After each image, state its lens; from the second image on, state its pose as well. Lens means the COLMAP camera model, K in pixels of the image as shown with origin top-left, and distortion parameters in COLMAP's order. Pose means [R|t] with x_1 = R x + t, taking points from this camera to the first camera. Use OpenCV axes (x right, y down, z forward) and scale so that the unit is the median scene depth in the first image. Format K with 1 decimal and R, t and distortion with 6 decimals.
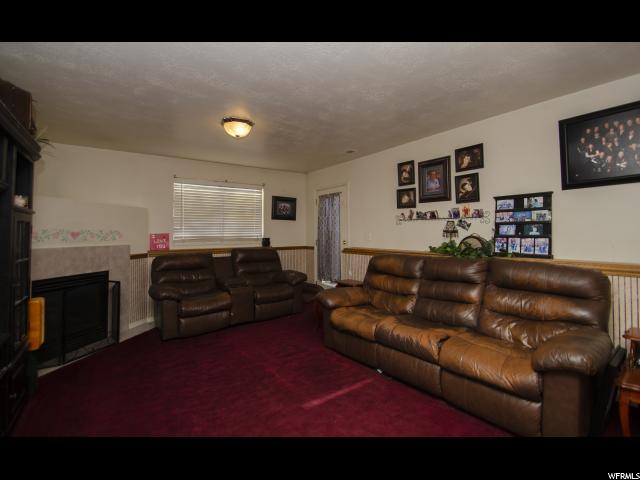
lens RADIAL K [[287.6, 0, 304.6], [0, 287.6, 227.9], [0, 0, 1]] dist [-0.001037, -0.000547]
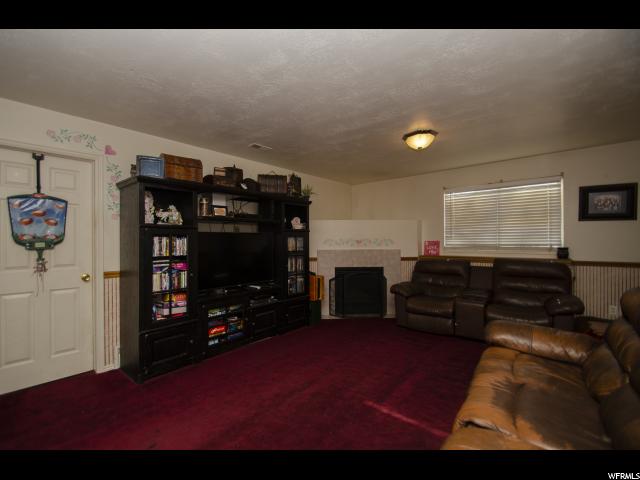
lens RADIAL K [[287.6, 0, 319.4], [0, 287.6, 239.8], [0, 0, 1]] dist [-0.001037, -0.000547]
pose [[0.274210, 0.005066, -0.961656, 0.467204], [0.021627, 0.999701, 0.011433, -0.007092], [0.961427, -0.023932, 0.274018, 0.249163]]
